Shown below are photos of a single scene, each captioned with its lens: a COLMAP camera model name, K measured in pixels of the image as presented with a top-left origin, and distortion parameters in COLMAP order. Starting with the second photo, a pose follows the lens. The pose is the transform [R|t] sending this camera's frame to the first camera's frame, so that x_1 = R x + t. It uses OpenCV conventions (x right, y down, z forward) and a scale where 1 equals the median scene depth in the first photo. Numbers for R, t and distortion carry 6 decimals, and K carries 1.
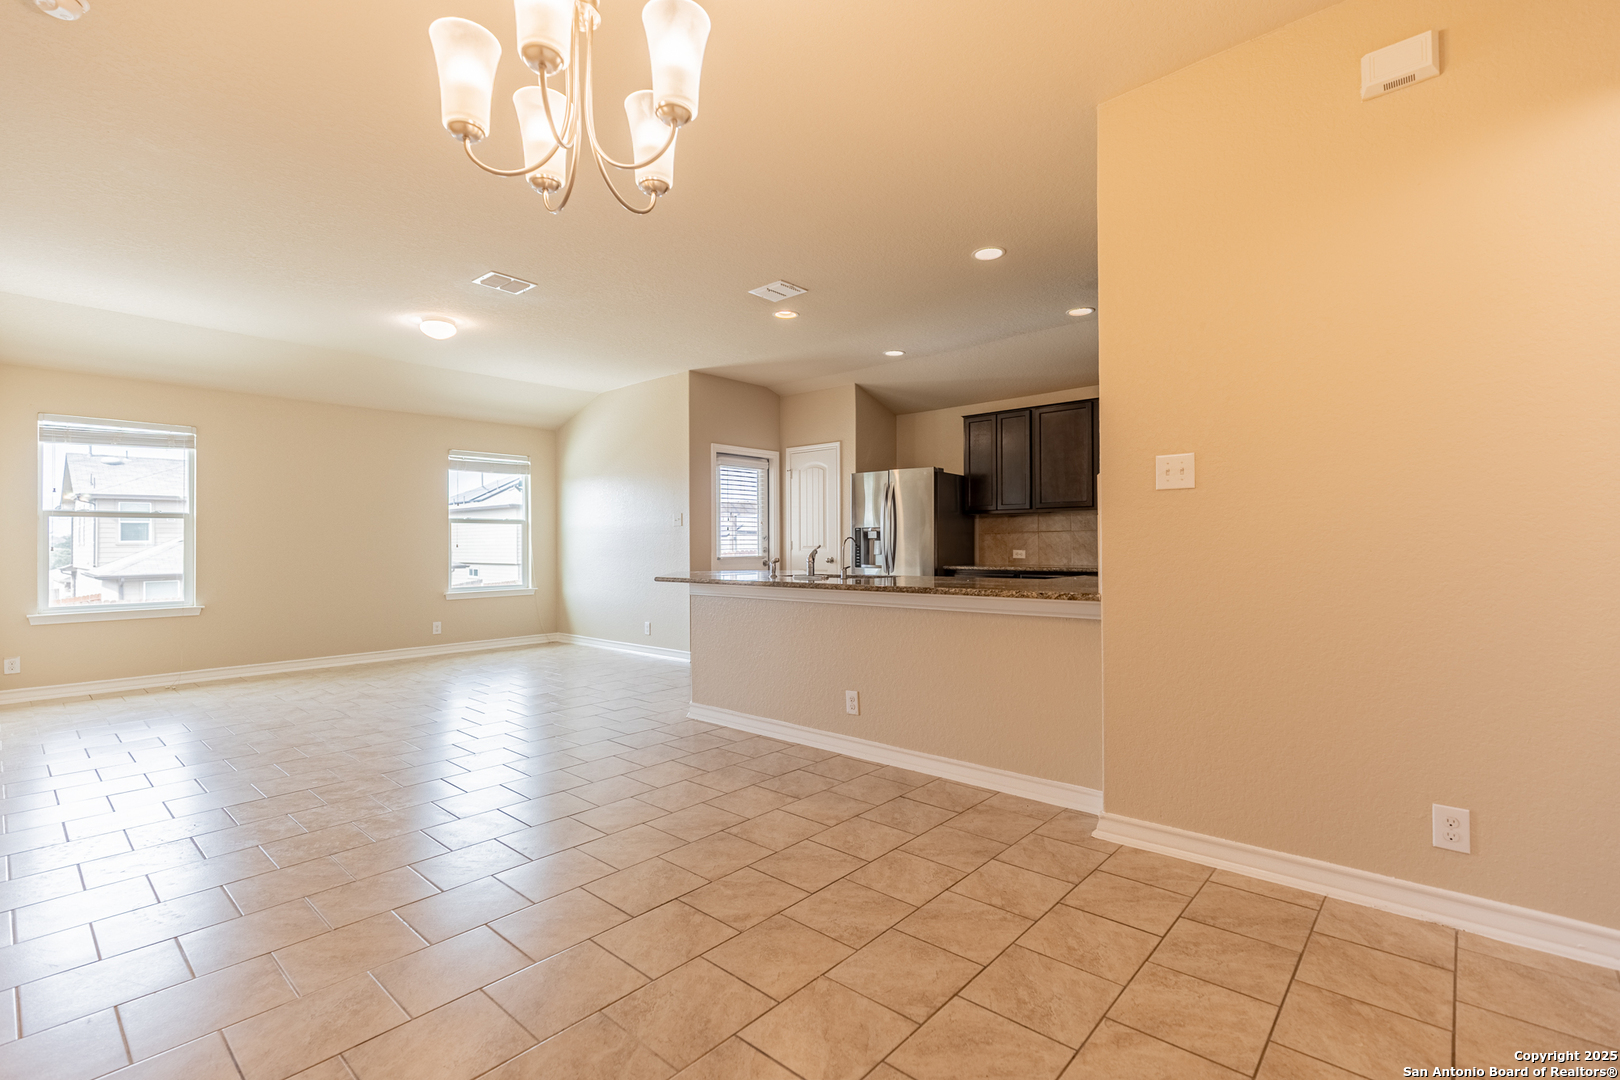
lens RADIAL K [[727.4, 0, 815.4], [0, 727.4, 534.5], [0, 0, 1]] dist [0.008593, -0.000782]
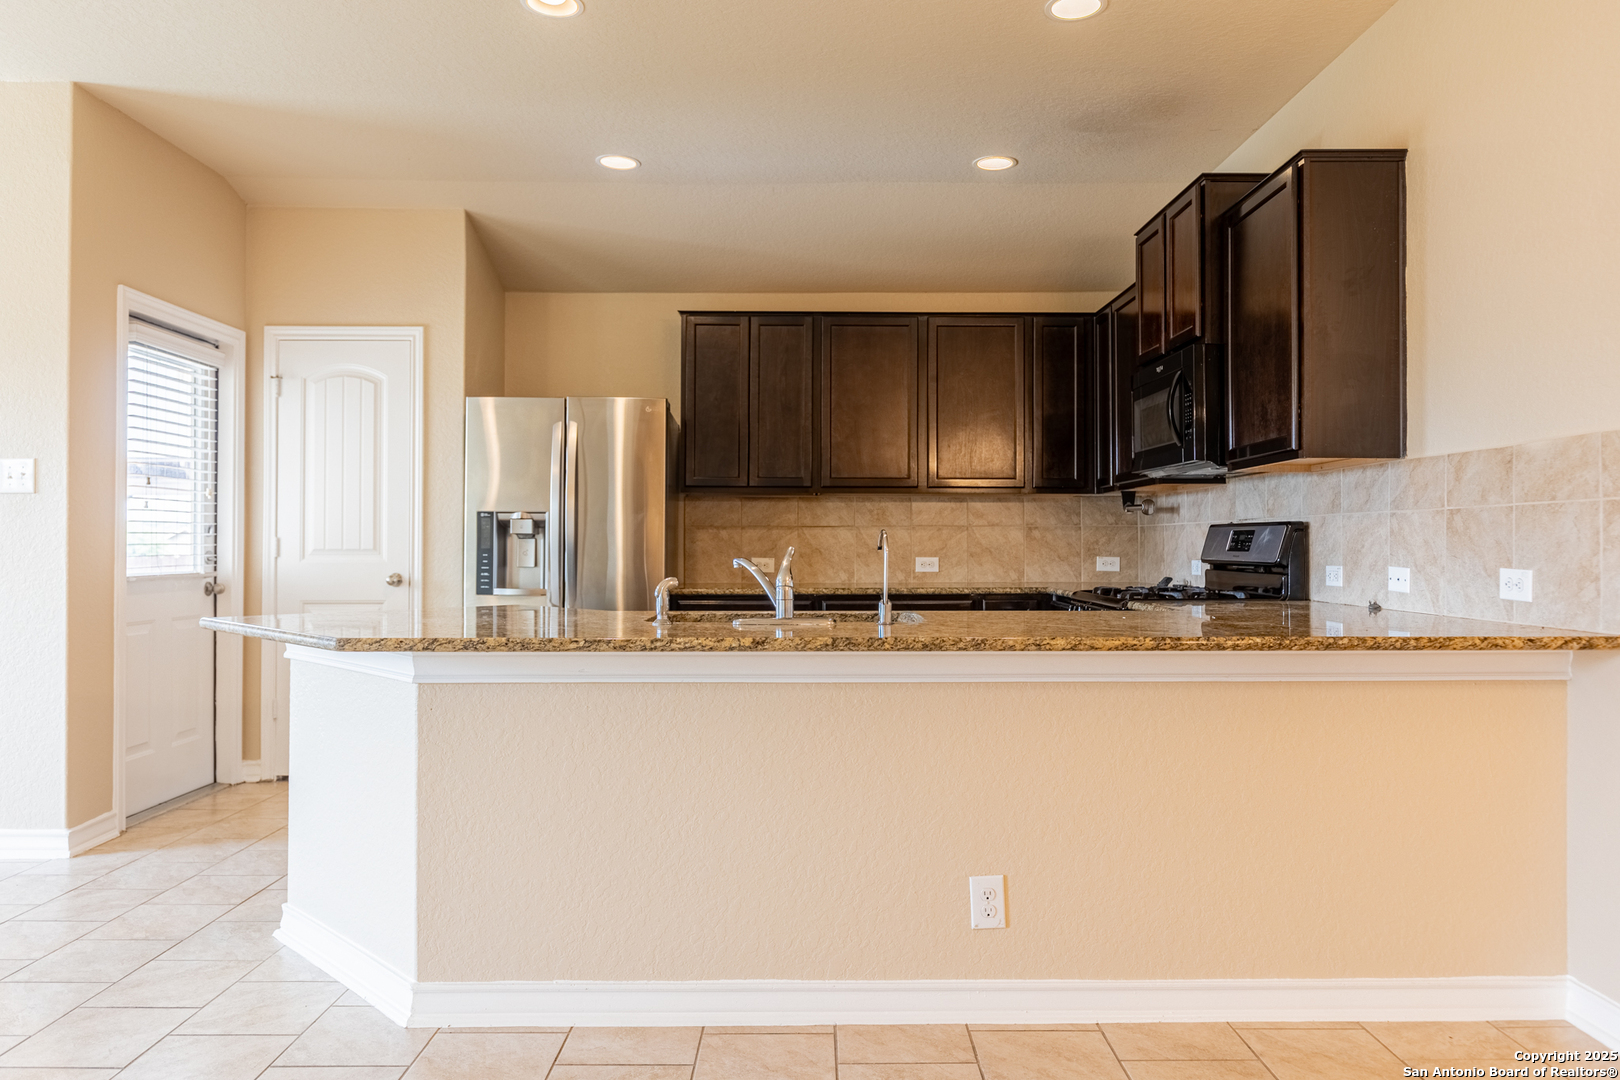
lens RADIAL K [[1104.1, 0, 817.7], [0, 1104.1, 534.4], [0, 0, 1]] dist [-0.001703, -0.001143]
pose [[0.741662, 0.014524, 0.670617, -0.269677], [-0.014614, 0.999878, -0.005493, 0.006651], [-0.670615, -0.005727, 0.741783, 0.320335]]
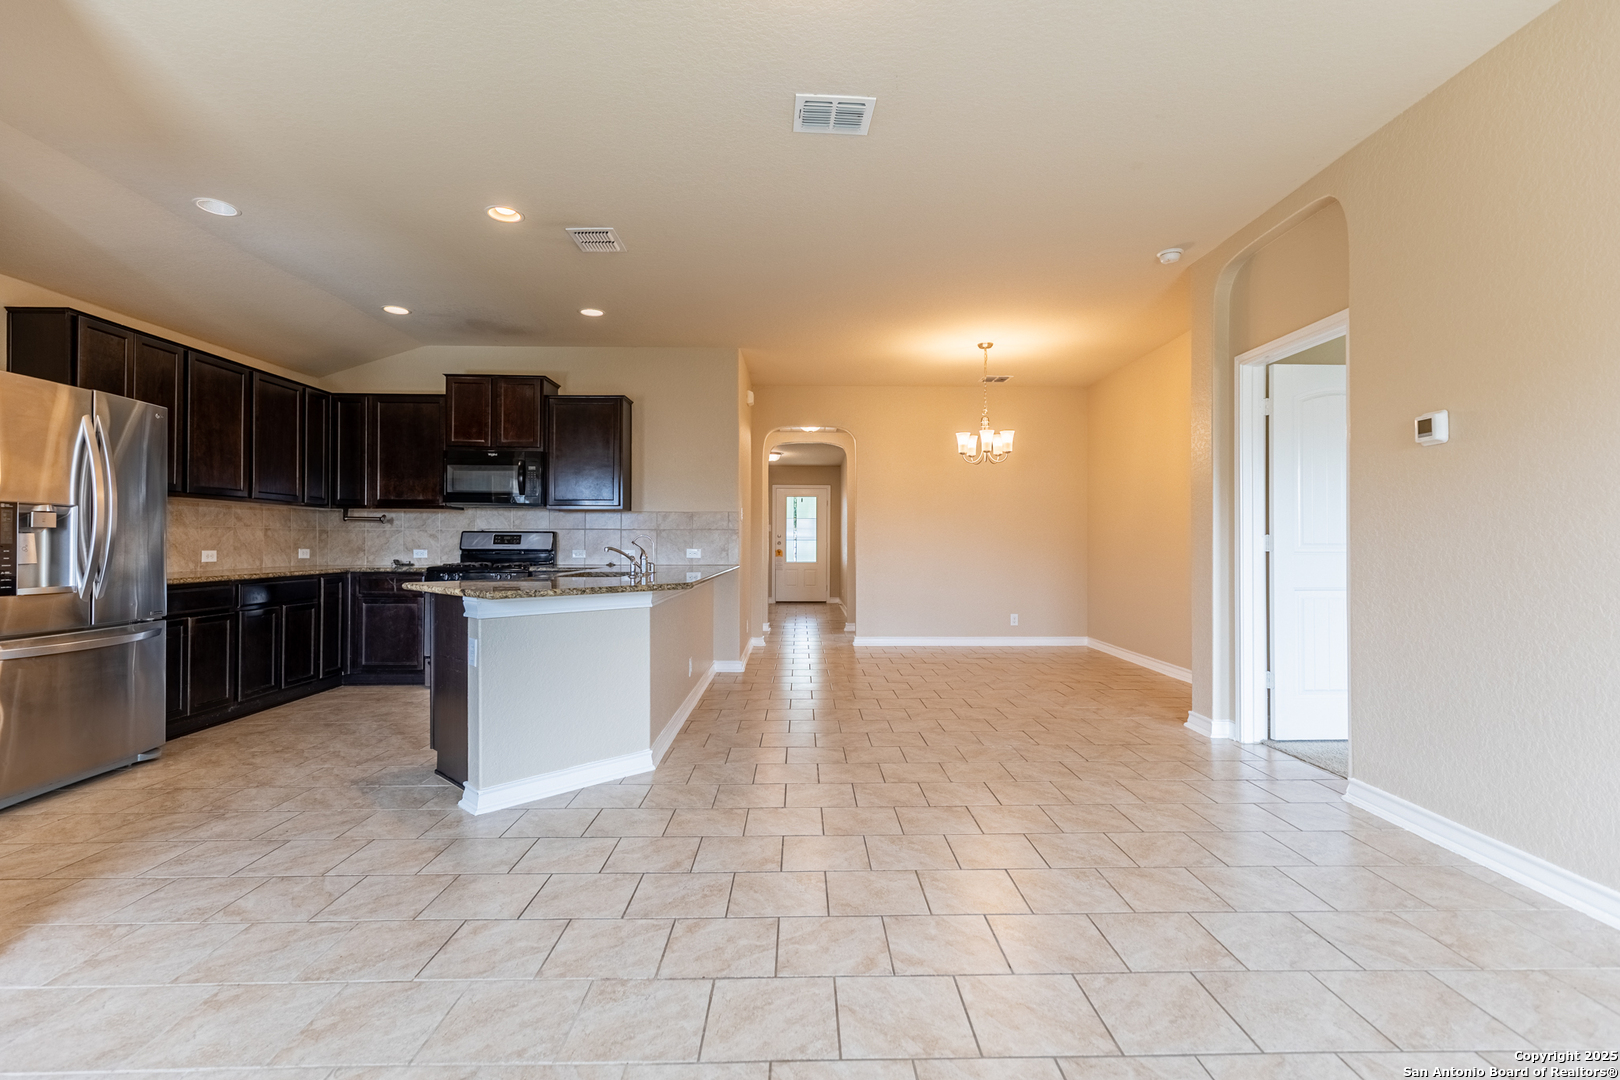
lens RADIAL K [[743.1, 0, 816.1], [0, 743.1, 539.1], [0, 0, 1]] dist [0.009031, -0.000599]
pose [[-0.679706, 0.010879, 0.733404, -0.588424], [-0.005216, 0.999793, -0.019664, 0.018697], [-0.733466, -0.017191, -0.679509, 0.965394]]
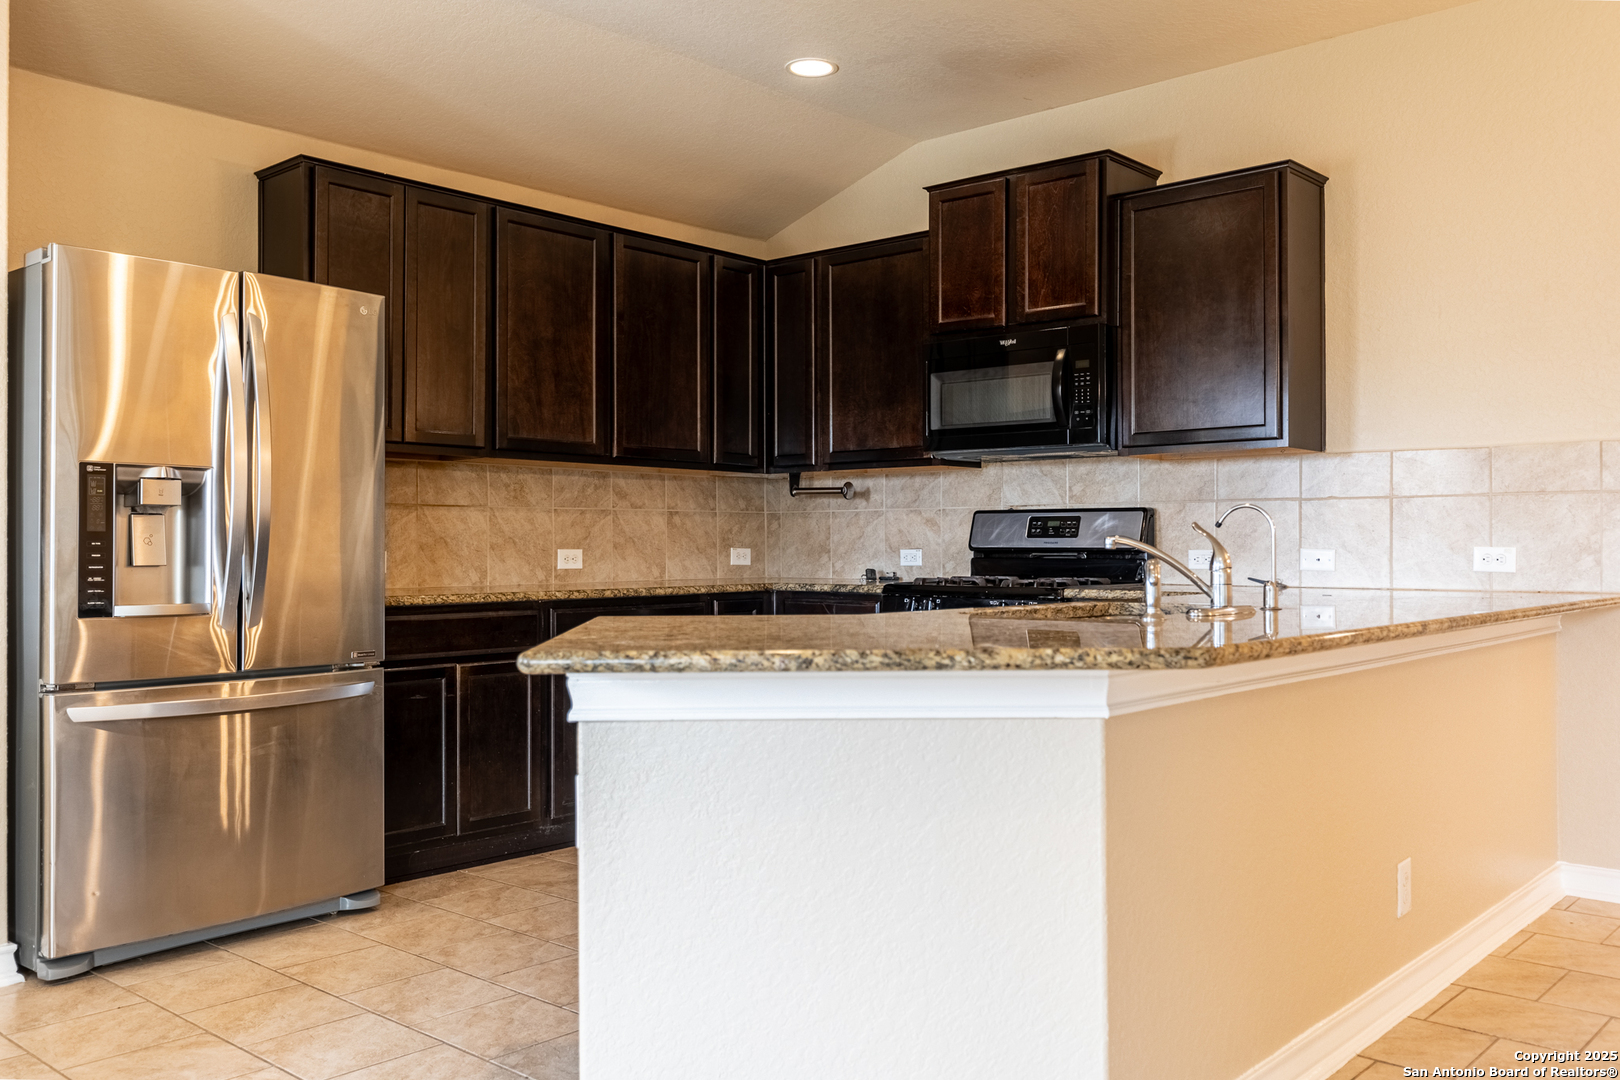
lens RADIAL K [[1361.7, 0, 817.2], [0, 1361.7, 536.3], [0, 0, 1]] dist [-0.000980, 0.006858]
pose [[0.001826, 0.015688, 0.999875, -0.427329], [-0.011062, 0.999816, -0.015667, 0.021756], [-0.999937, -0.011032, 0.001999, 0.755832]]
